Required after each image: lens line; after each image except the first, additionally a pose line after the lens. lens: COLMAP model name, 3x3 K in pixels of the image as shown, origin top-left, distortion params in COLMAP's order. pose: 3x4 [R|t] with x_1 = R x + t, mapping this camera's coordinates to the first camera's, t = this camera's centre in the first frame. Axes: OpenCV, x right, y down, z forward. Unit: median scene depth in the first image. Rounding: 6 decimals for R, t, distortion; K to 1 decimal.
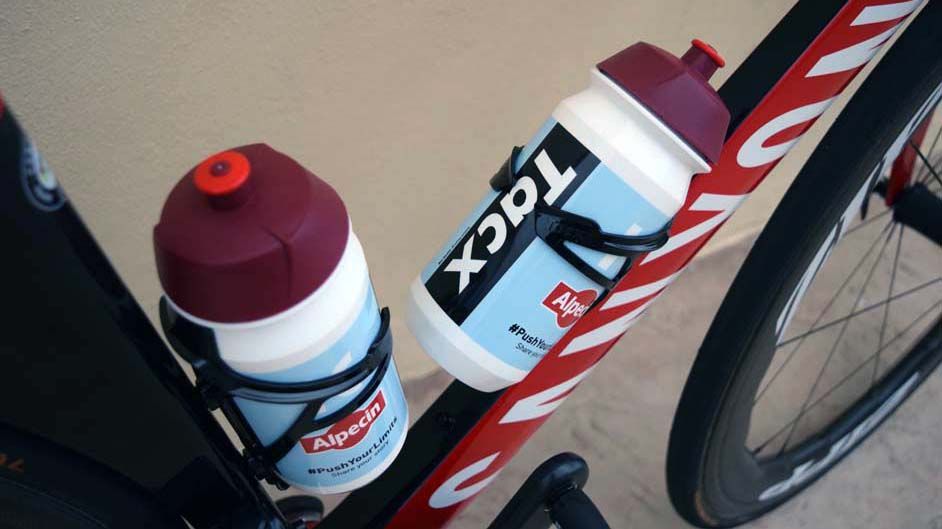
lens RADIAL K [[968.0, 0, 471.0], [0, 968.0, 264.5], [0, 0, 1]] dist [-0.005730, -0.005480]
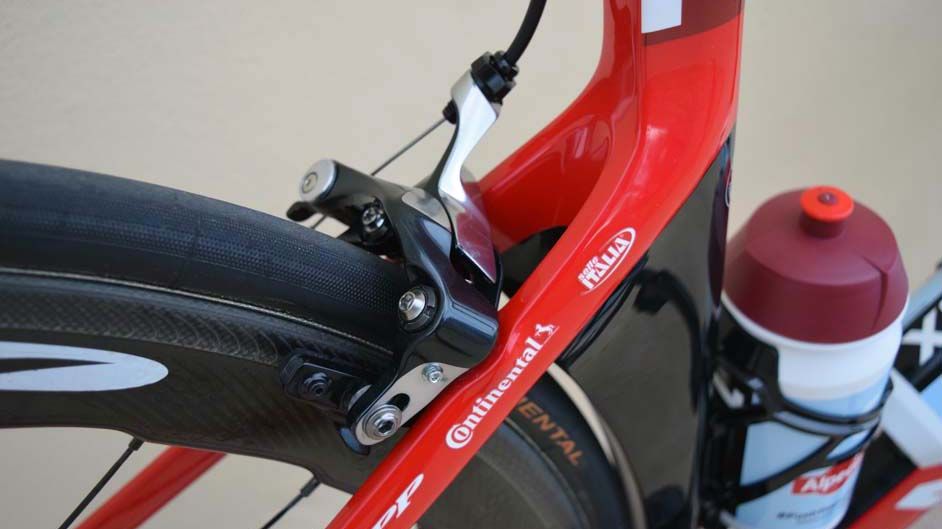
lens RADIAL K [[968.0, 0, 471.0], [0, 968.0, 264.5], [0, 0, 1]] dist [-0.005730, -0.005480]
pose [[0.990097, 0.111118, -0.085799, -0.445139], [-0.122453, 0.982450, -0.140703, 0.142601], [0.068659, 0.149816, 0.986327, -0.065838]]
